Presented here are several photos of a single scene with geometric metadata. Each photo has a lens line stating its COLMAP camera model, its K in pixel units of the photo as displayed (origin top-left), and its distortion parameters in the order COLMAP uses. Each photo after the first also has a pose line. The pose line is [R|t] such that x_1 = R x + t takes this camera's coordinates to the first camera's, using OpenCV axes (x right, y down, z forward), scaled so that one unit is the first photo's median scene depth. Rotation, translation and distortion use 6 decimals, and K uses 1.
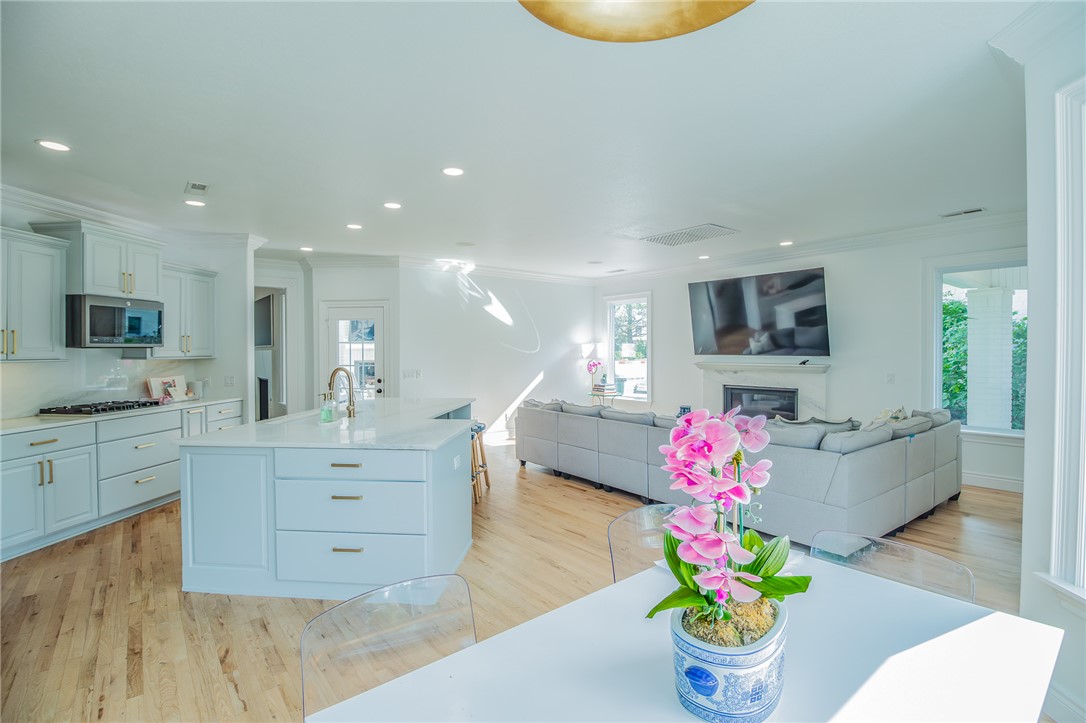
lens RADIAL K [[509.0, 0, 538.5], [0, 509.0, 357.3], [0, 0, 1]] dist [-0.000452, -0.000310]
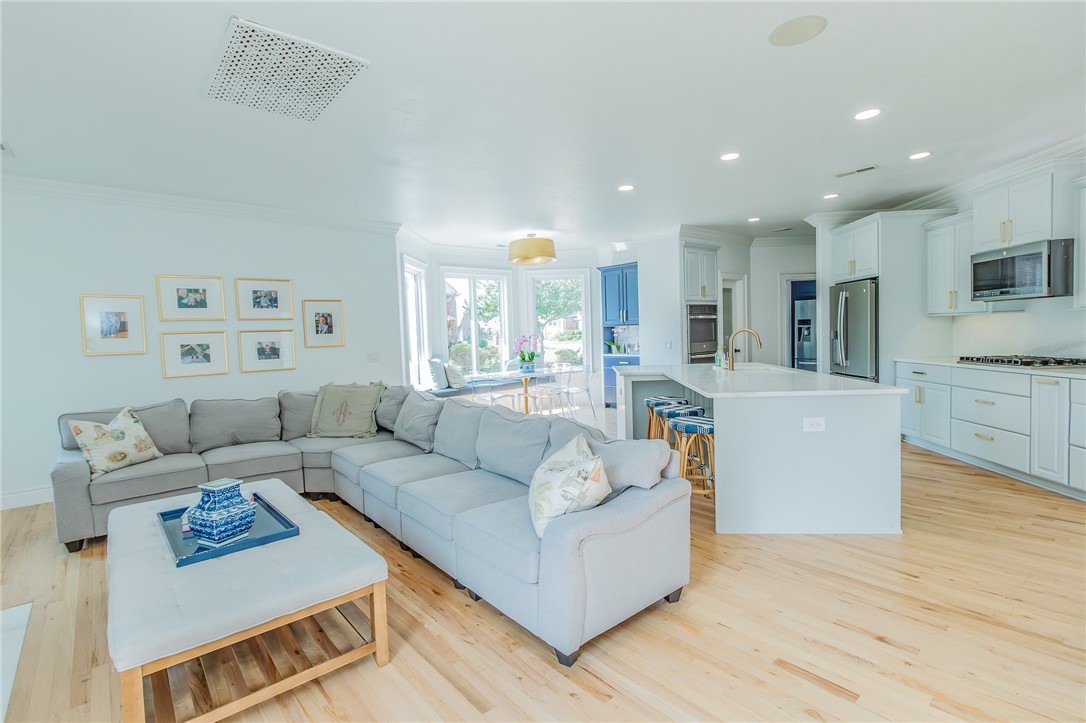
lens RADIAL K [[509.0, 0, 538.5], [0, 509.0, 357.3], [0, 0, 1]] dist [-0.000452, -0.000310]
pose [[-0.998520, 0.040616, -0.036162, 0.095619], [0.038106, 0.996986, 0.067584, -0.007879], [0.038798, 0.066106, -0.997058, 1.695783]]
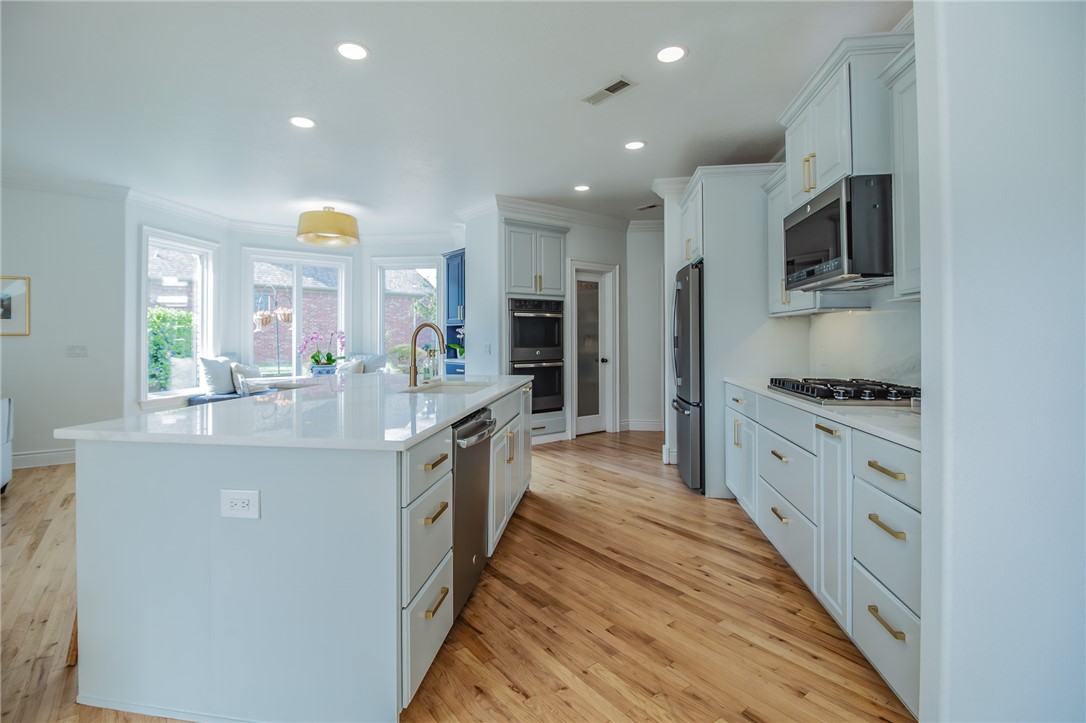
lens RADIAL K [[510.3, 0, 530.1], [0, 510.3, 333.1], [0, 0, 1]] dist [-0.011332, -0.000409]
pose [[-0.999469, 0.007111, 0.031798, -0.447731], [0.007325, 0.999951, 0.006597, 0.025514], [-0.031749, 0.006826, -0.999473, 1.393467]]
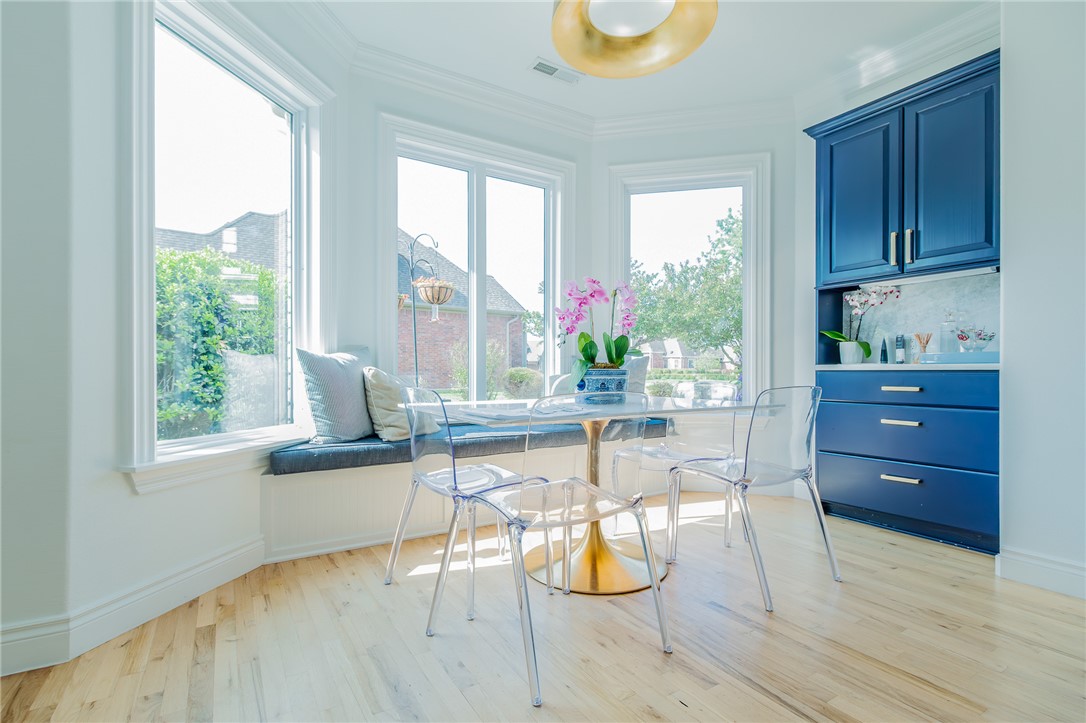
lens RADIAL K [[515.0, 0, 541.6], [0, 515.0, 373.3], [0, 0, 1]] dist [0.000693, -0.000010]
pose [[-0.993067, 0.006546, 0.117365, 0.075005], [0.008885, 0.999772, 0.019413, 0.099316], [-0.117212, 0.020321, -0.992899, 0.686686]]
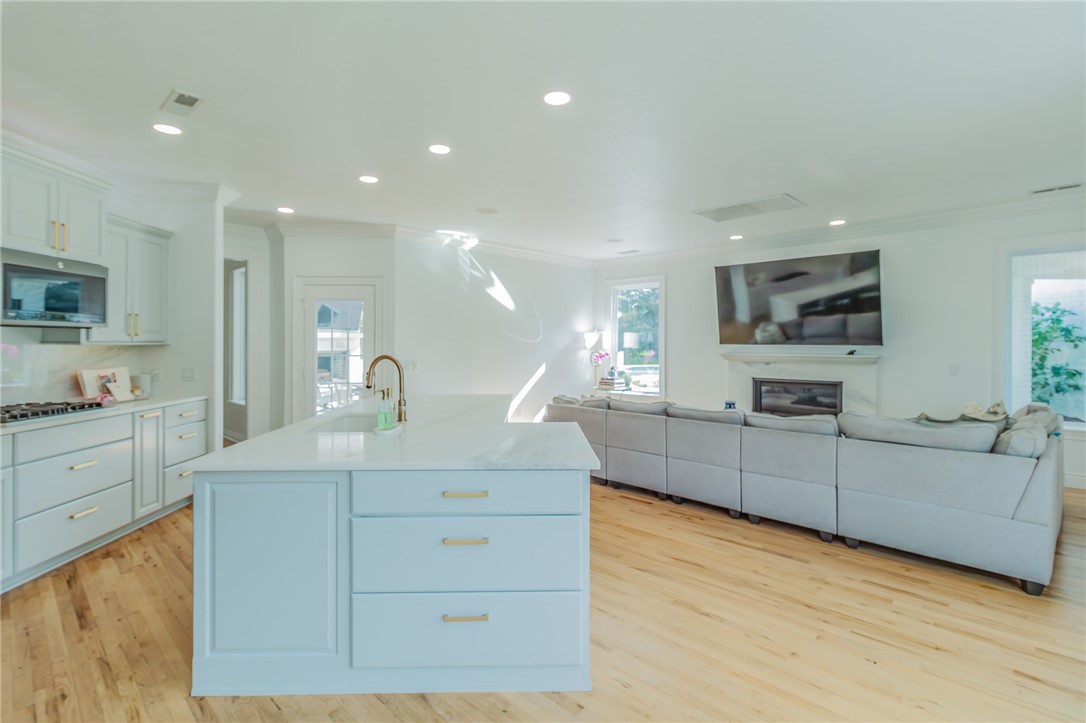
lens RADIAL K [[524.7, 0, 534.9], [0, 524.7, 345.2], [0, 0, 1]] dist [0.000415, 0.011433]
pose [[0.991998, 0.004365, 0.126180, -0.211532], [-0.002933, 0.999929, -0.011529, 0.011340], [-0.126222, 0.011066, 0.991940, 0.161891]]
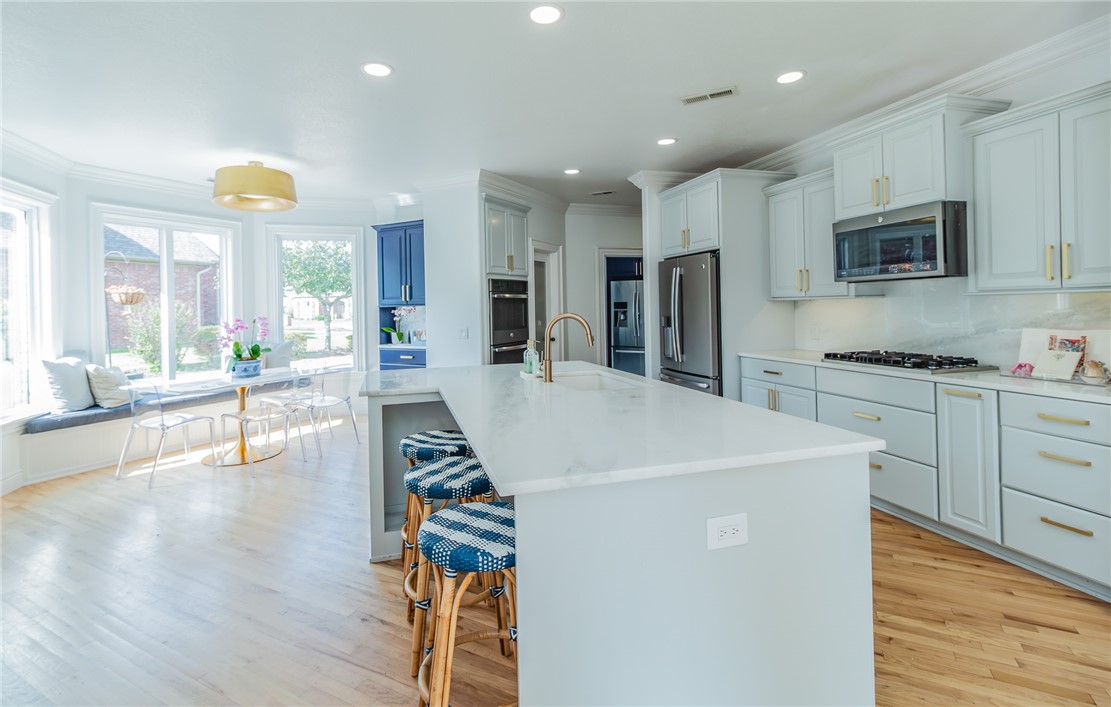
lens RADIAL K [[517.7, 0, 542.0], [0, 517.7, 307.3], [0, 0, 1]] dist [0.004022, 0.000436]
pose [[-0.920811, 0.023269, -0.389315, -0.058149], [0.017712, 0.999684, 0.017859, -0.001254], [0.389607, 0.009549, -0.920932, 1.315376]]
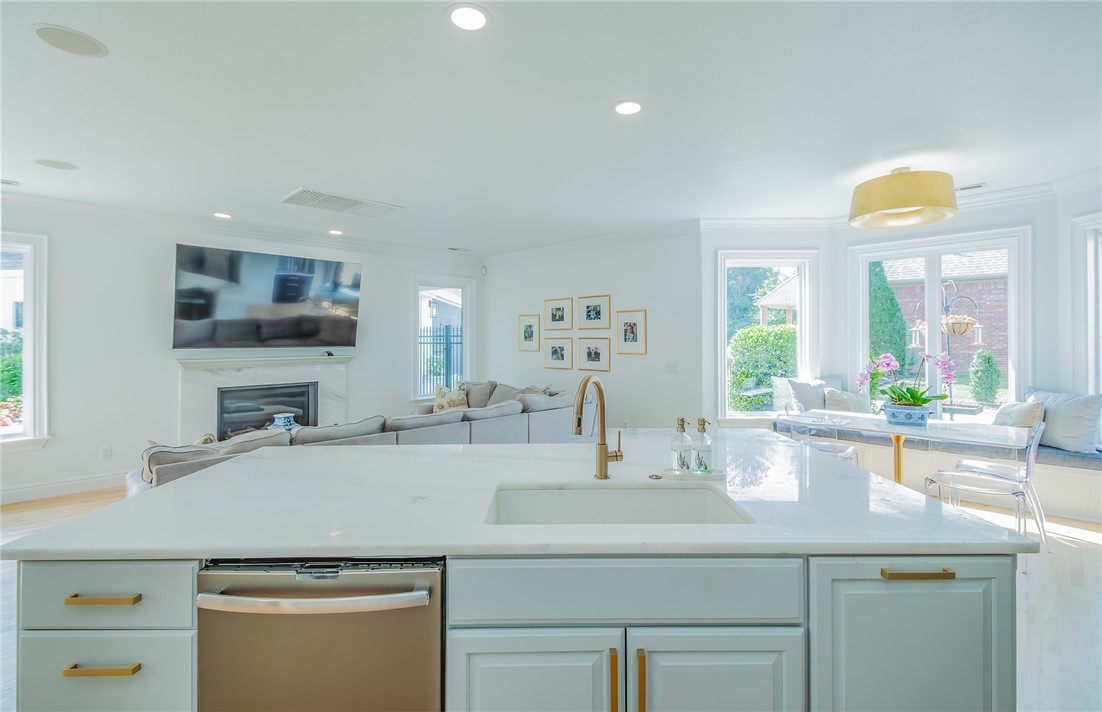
lens RADIAL K [[501.5, 0, 554.0], [0, 501.5, 336.7], [0, 0, 1]] dist [0.001423, -0.000044]
pose [[-0.112354, 0.010700, 0.993611, -0.646325], [0.020899, 0.999746, -0.008403, -0.007853], [-0.993448, 0.019821, -0.112550, 0.847707]]
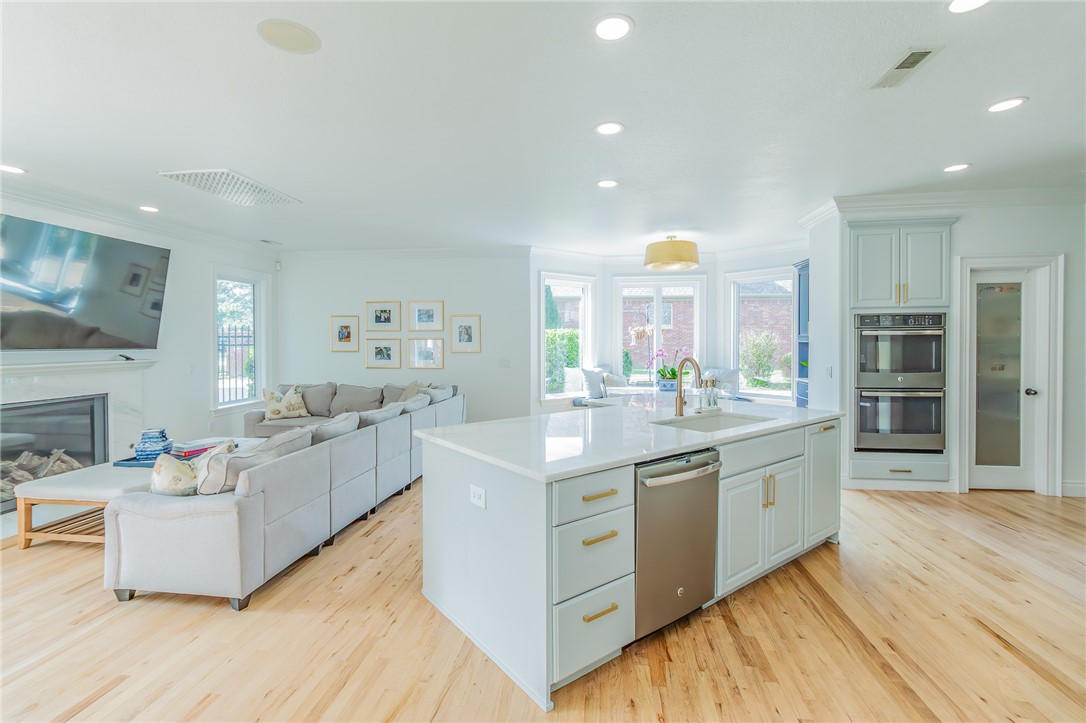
lens RADIAL K [[500.7, 0, 535.8], [0, 500.7, 346.1], [0, 0, 1]] dist [0.000494, 0.000101]
pose [[-0.691705, -0.000050, 0.722180, -0.625873], [0.020486, 0.999596, 0.019691, -0.013932], [-0.721890, 0.028415, -0.691424, 1.364328]]
